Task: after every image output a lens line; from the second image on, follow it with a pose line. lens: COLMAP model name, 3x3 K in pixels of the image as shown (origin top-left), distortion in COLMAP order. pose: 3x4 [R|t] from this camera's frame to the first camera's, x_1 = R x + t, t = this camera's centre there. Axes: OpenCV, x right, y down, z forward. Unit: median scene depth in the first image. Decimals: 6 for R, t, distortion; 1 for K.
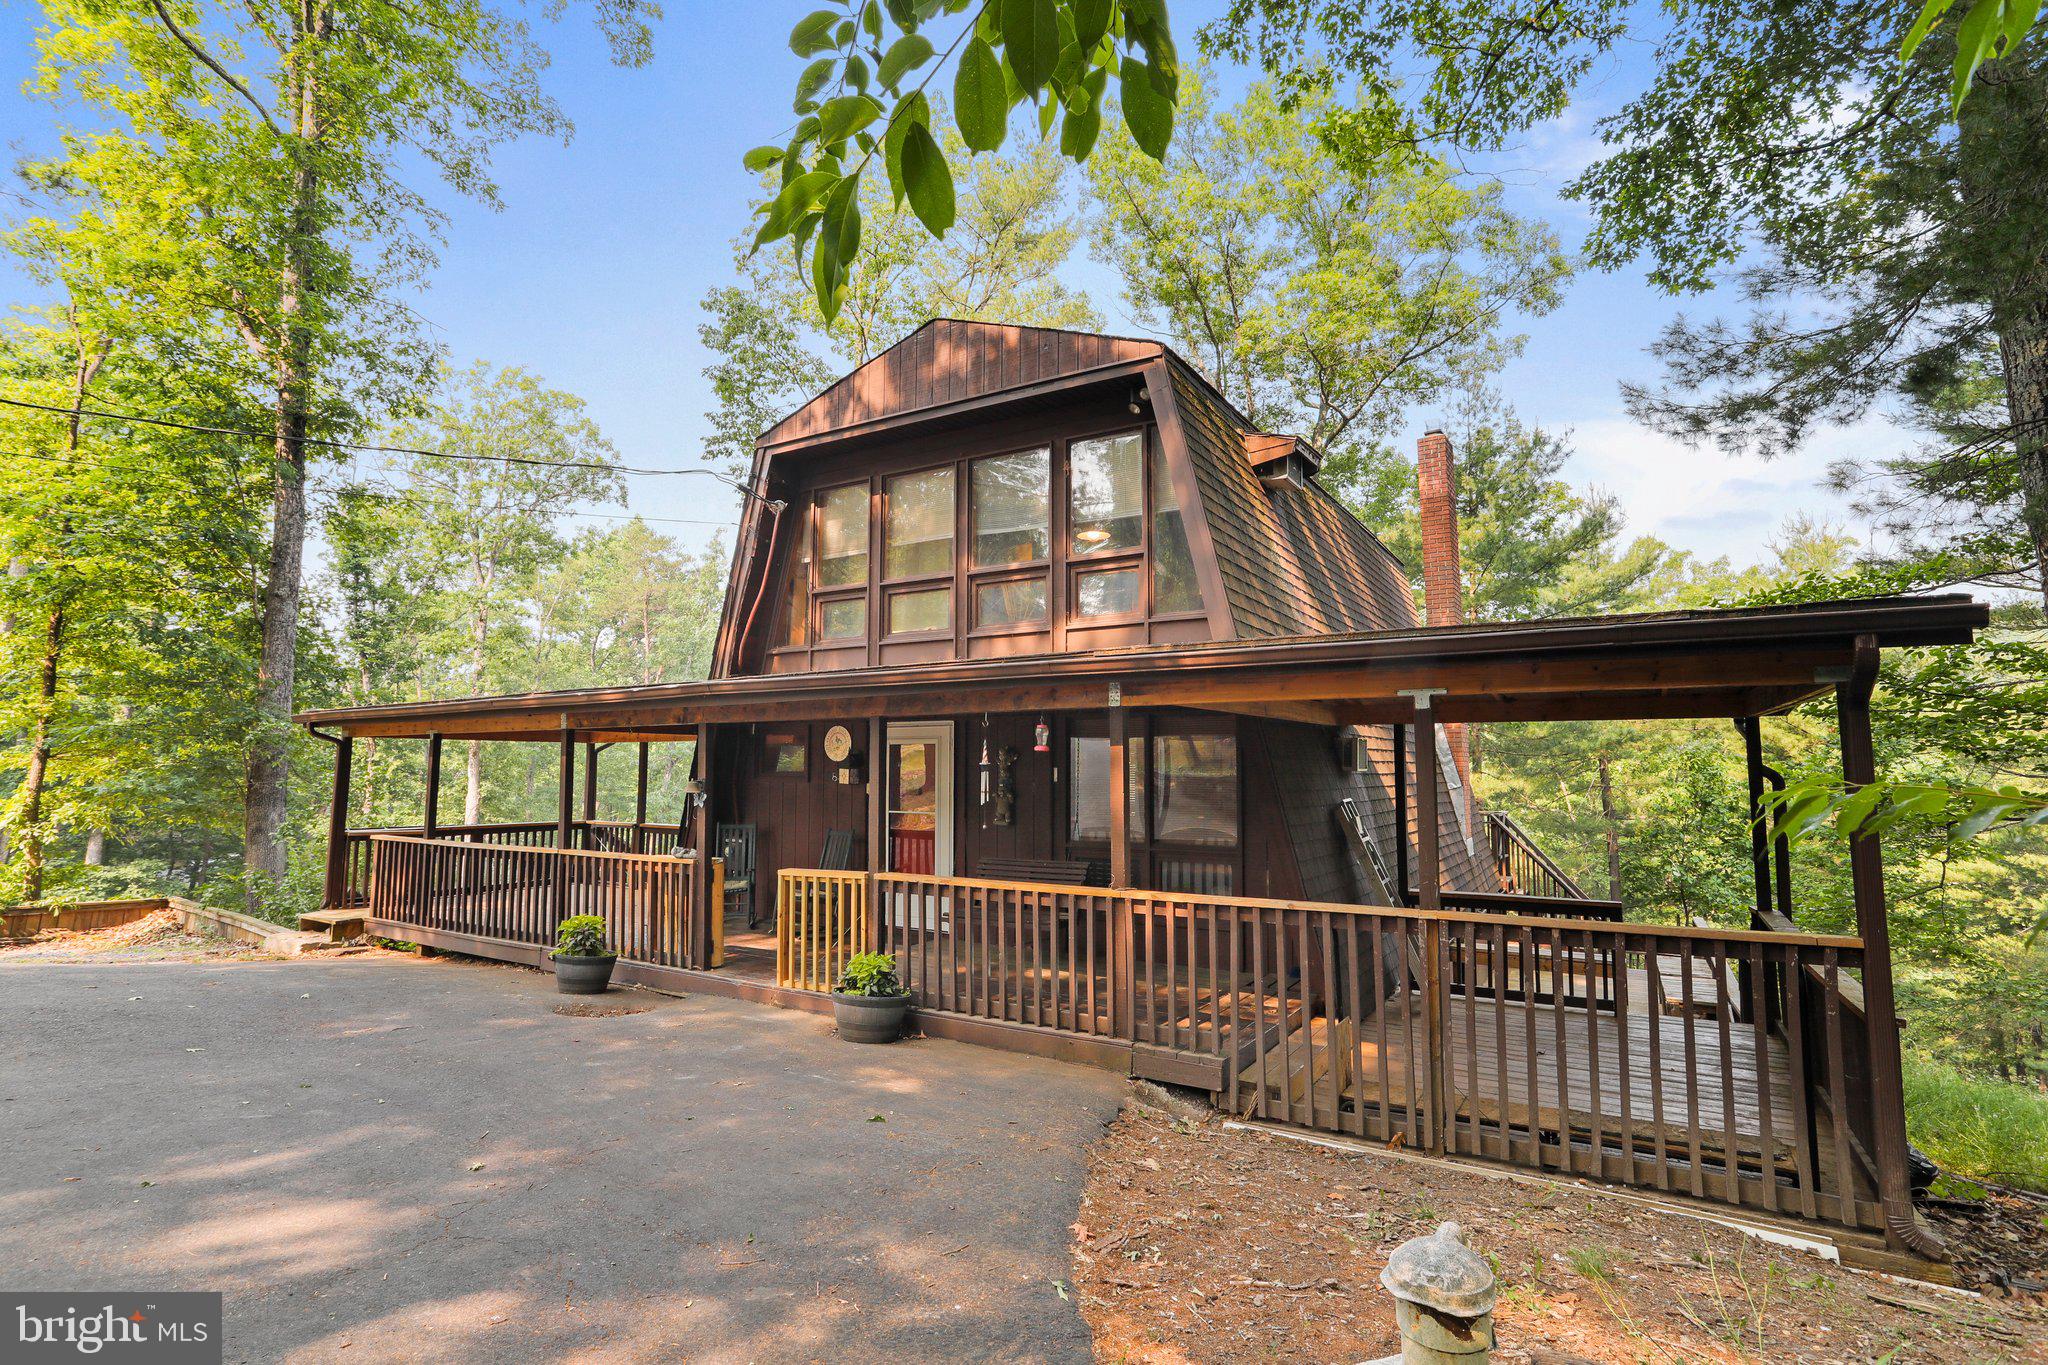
lens RADIAL K [[1004.6, 0, 1026.4], [0, 1004.6, 625.7], [0, 0, 1]] dist [-0.012586, -0.000363]
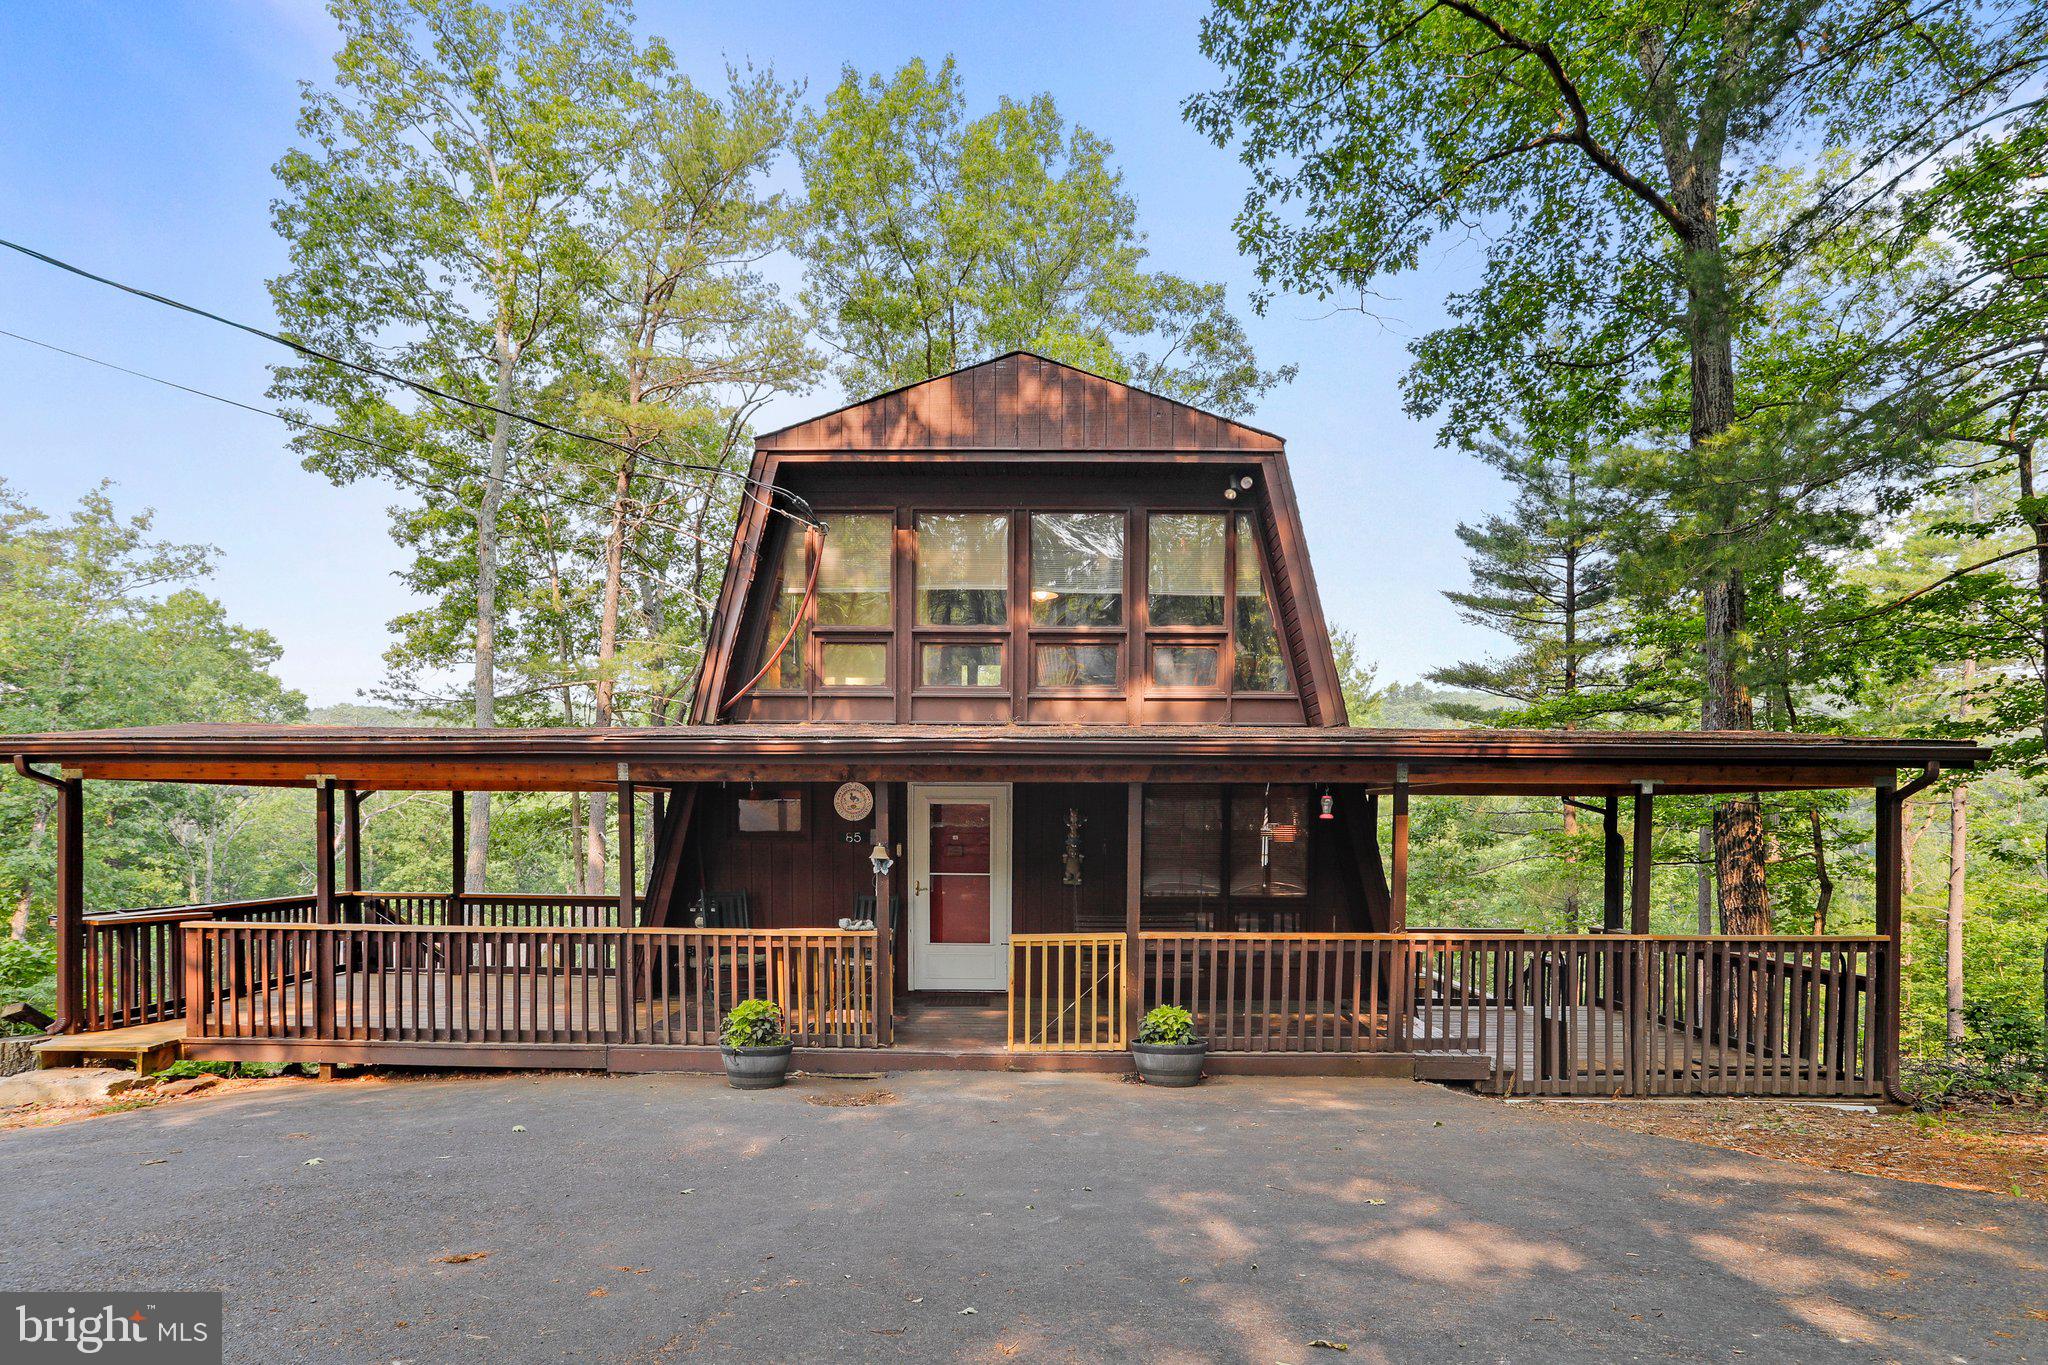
lens RADIAL K [[1015.4, 0, 1023.6], [0, 1015.4, 826.1], [0, 0, 1]] dist [-0.013480, 0.001053]
pose [[0.857314, 0.001781, 0.514790, -0.543661], [-0.079136, 0.988564, 0.128371, 0.008764], [-0.508674, -0.150793, 0.847651, 0.131008]]
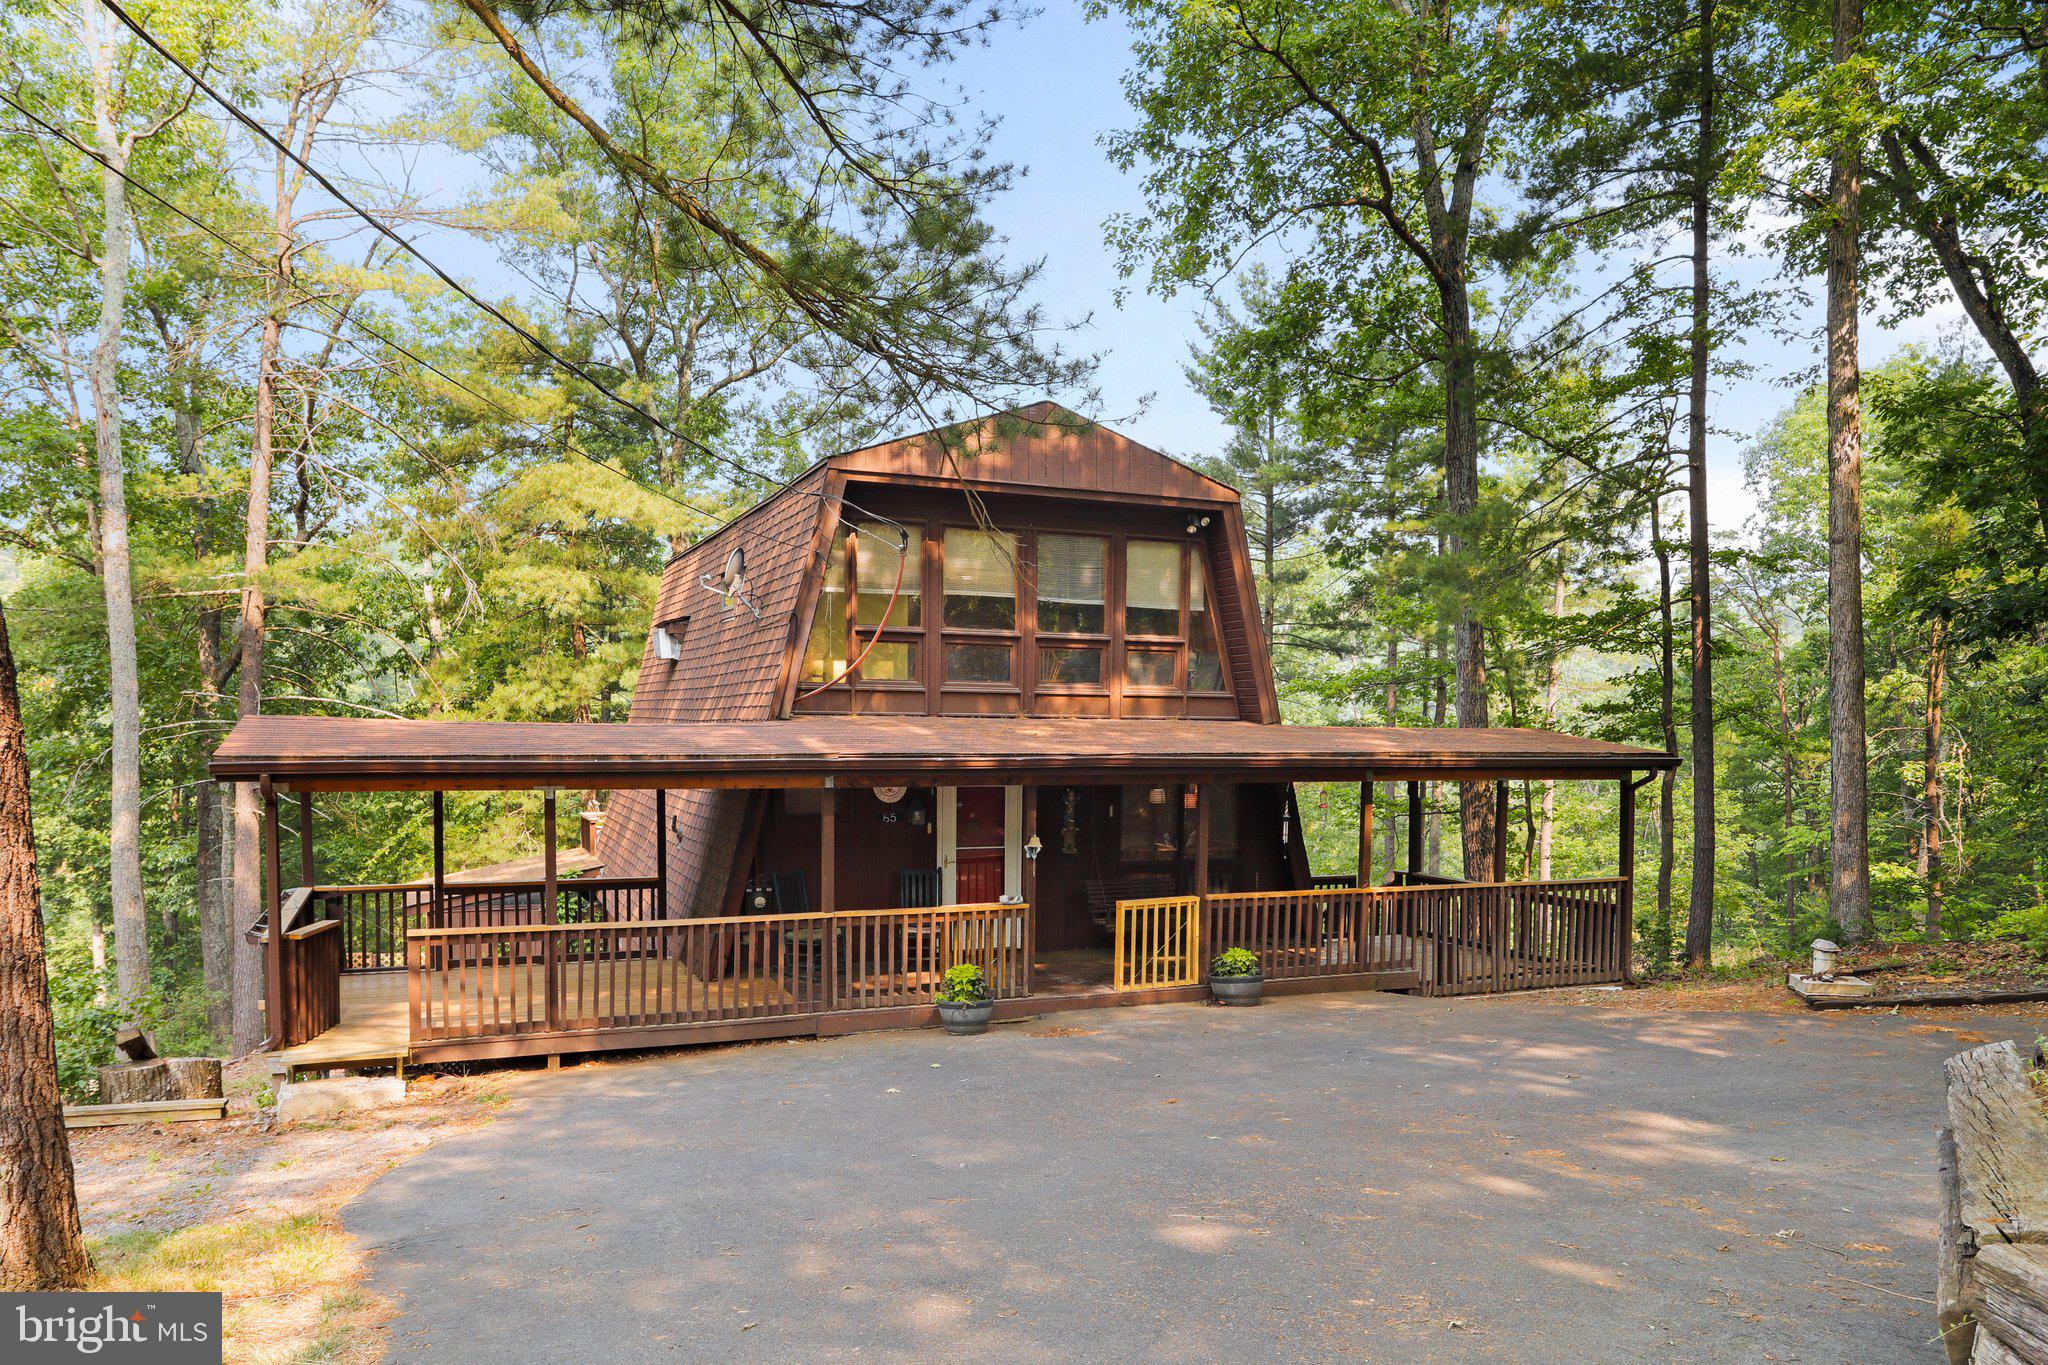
lens RADIAL K [[1422.9, 0, 1023.7], [0, 1422.9, 732.1], [0, 0, 1]] dist [0.051834, -0.000333]
pose [[0.561870, -0.001737, 0.827224, -1.320905], [-0.129651, 0.987455, 0.090135, -0.083372], [-0.817003, -0.157894, 0.554596, 0.103751]]
